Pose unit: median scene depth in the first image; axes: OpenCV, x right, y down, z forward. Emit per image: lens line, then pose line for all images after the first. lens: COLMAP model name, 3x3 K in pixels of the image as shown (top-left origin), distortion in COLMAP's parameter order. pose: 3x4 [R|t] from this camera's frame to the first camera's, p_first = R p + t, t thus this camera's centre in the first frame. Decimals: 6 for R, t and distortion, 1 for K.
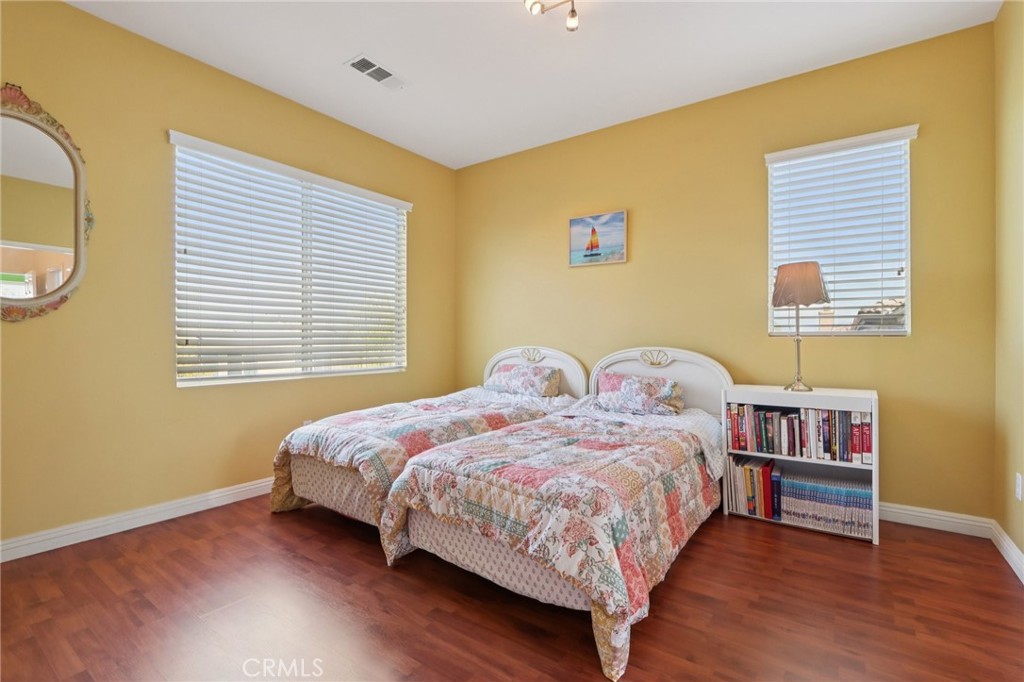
lens RADIAL K [[478.1, 0, 516.6], [0, 478.1, 339.8], [0, 0, 1]] dist [-0.002468, 0.000267]
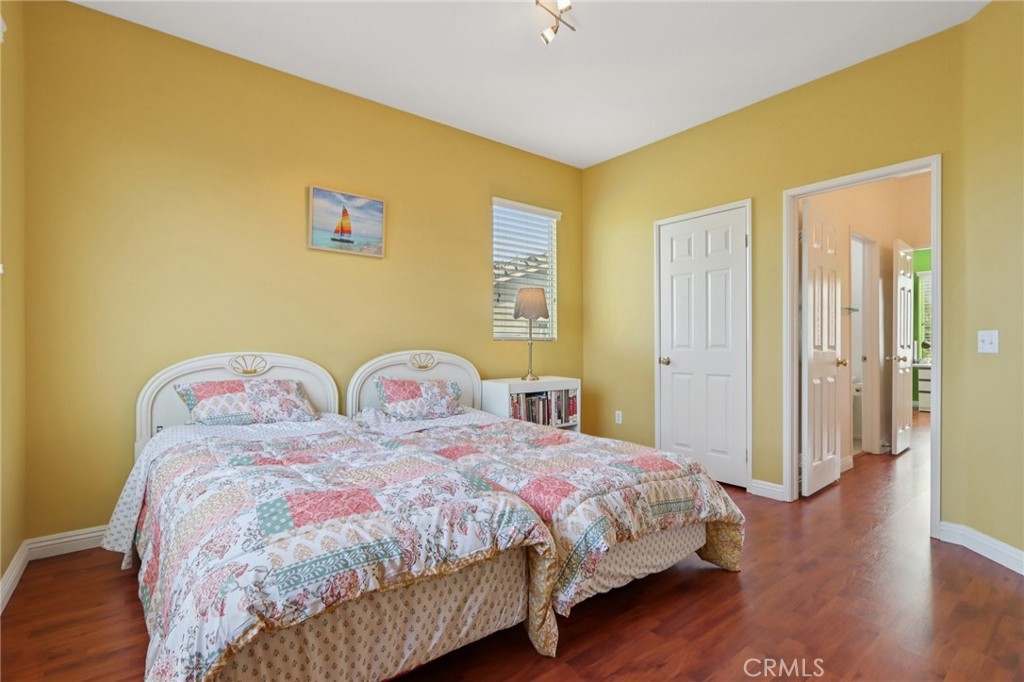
lens RADIAL K [[478.1, 0, 516.6], [0, 478.1, 339.8], [0, 0, 1]] dist [-0.002468, 0.000267]
pose [[0.282064, 0.006972, 0.959370, -0.688519], [-0.001314, 0.999975, -0.006881, 0.000108], [-0.959395, 0.000681, 0.282067, 0.596442]]
